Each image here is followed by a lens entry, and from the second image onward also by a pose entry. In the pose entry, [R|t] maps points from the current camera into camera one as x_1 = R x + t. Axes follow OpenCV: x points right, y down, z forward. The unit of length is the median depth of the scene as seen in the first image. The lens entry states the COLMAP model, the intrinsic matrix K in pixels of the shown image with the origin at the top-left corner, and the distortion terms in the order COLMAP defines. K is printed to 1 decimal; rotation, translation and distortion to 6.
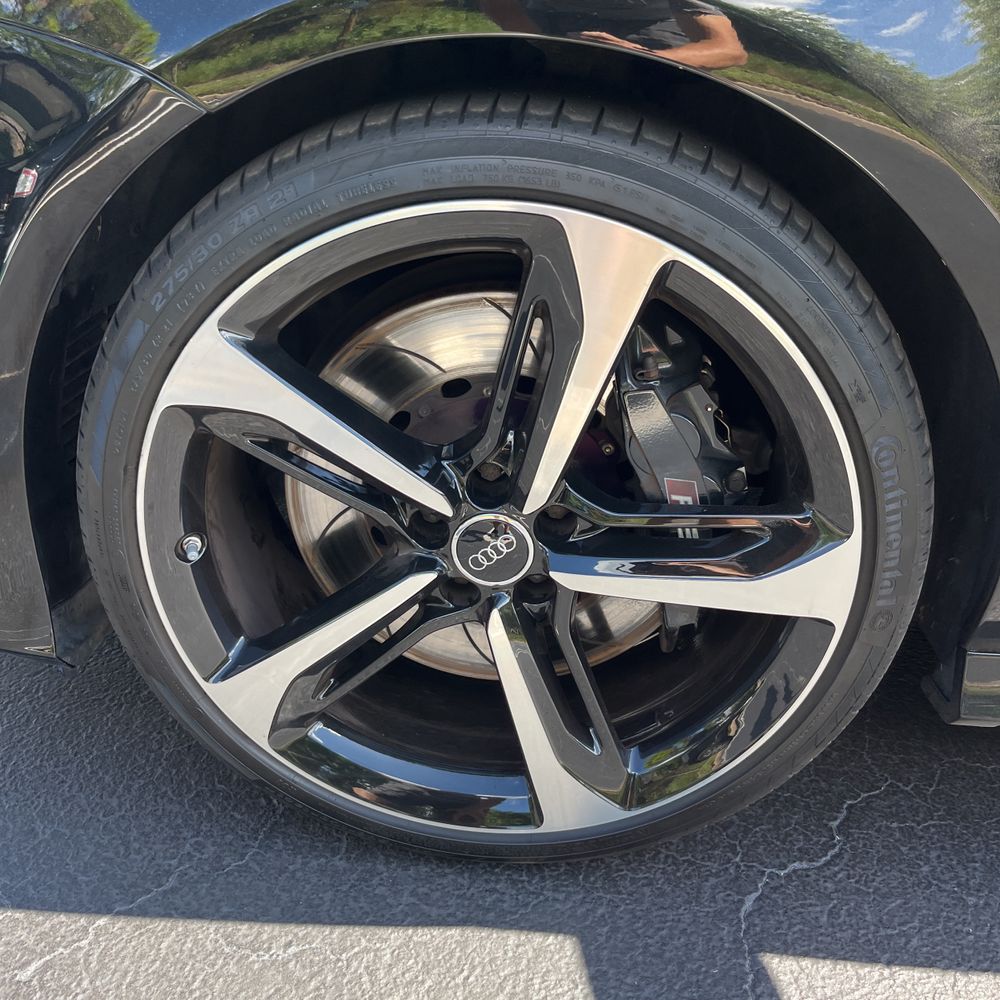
lens RADIAL K [[1017.4, 0, 500.0], [0, 1017.4, 500.0], [0, 0, 1]] dist [0.014848, -0.013109]
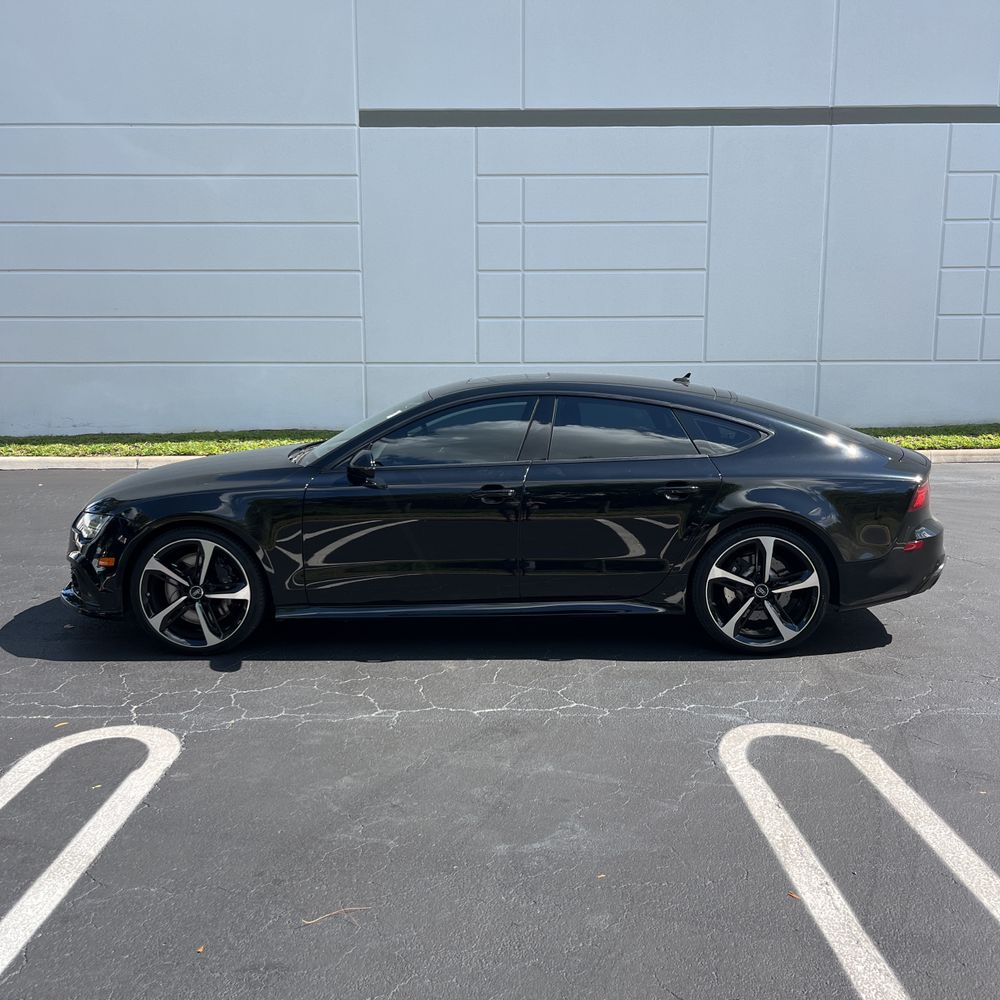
lens RADIAL K [[1017.4, 0, 500.0], [0, 1017.4, 500.0], [0, 0, 1]] dist [0.014848, -0.013109]
pose [[0.998784, -0.039902, 0.028964, 1.682694], [0.047041, 0.947146, -0.317335, 1.573433], [-0.014771, 0.318312, 0.947871, -5.106127]]
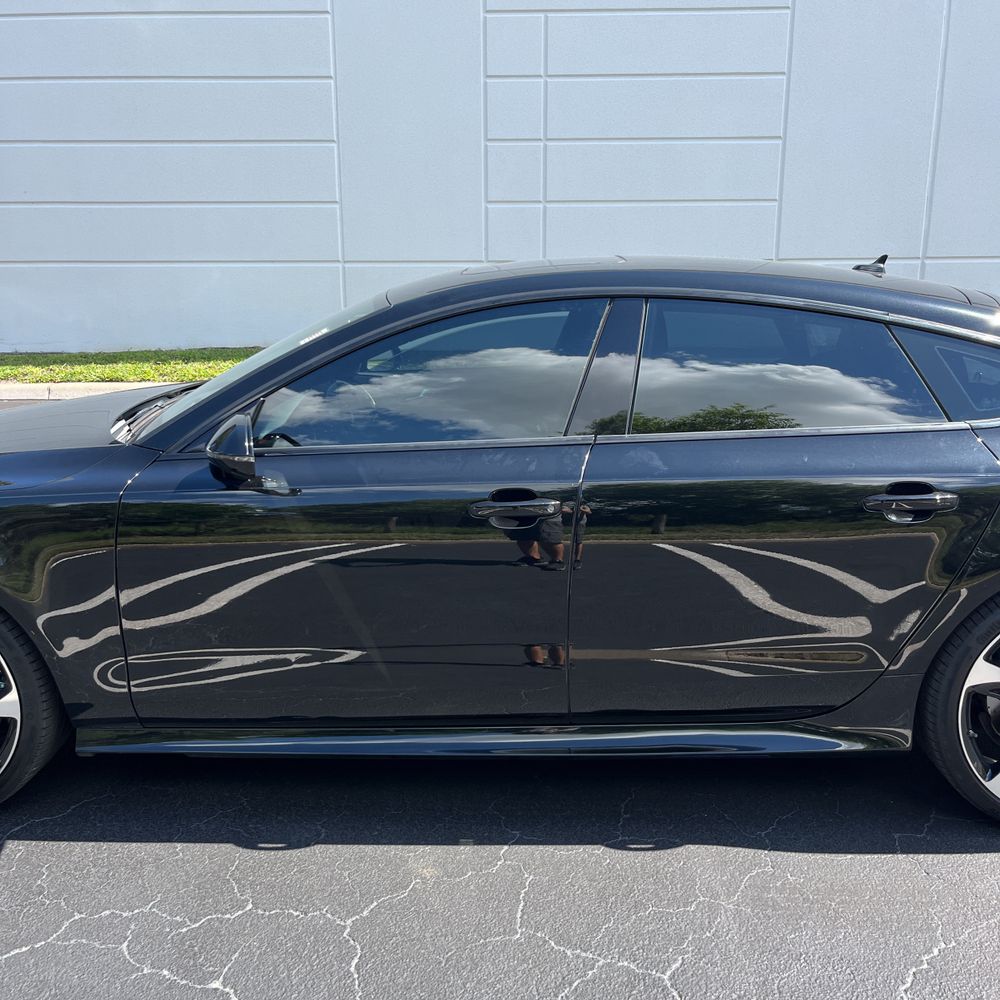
lens RADIAL K [[1017.4, 0, 500.0], [0, 1017.4, 500.0], [0, 0, 1]] dist [0.014848, -0.013109]
pose [[0.999019, -0.041661, 0.015005, 1.735522], [0.044022, 0.970994, -0.235015, 0.261323], [-0.004779, 0.235446, 0.971876, -2.156445]]
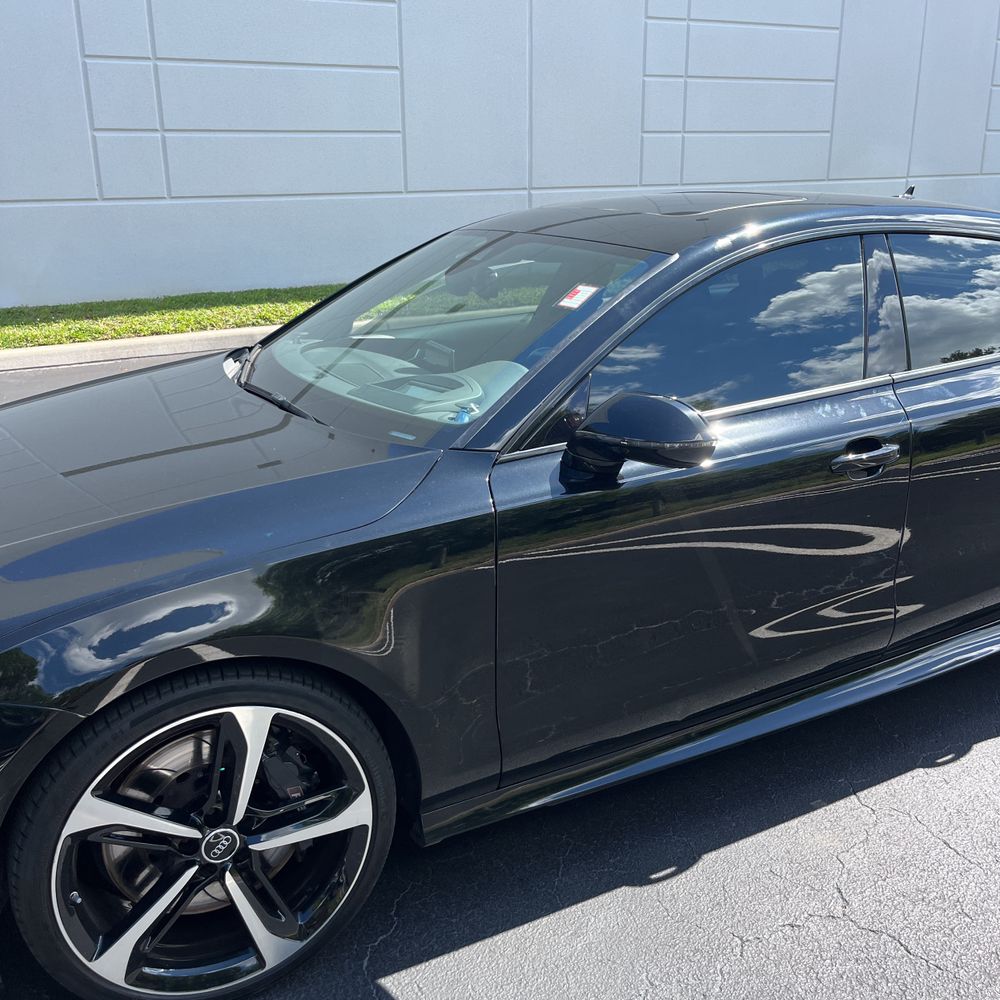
lens RADIAL K [[1035.6, 0, 497.1], [0, 1035.6, 479.2], [0, 0, 1]] dist [0.029644, -0.027263]
pose [[0.852875, -0.191190, 0.485851, -0.440762], [0.278095, 0.953908, -0.112798, -0.288560], [-0.441891, 0.231315, 0.866733, -1.425903]]
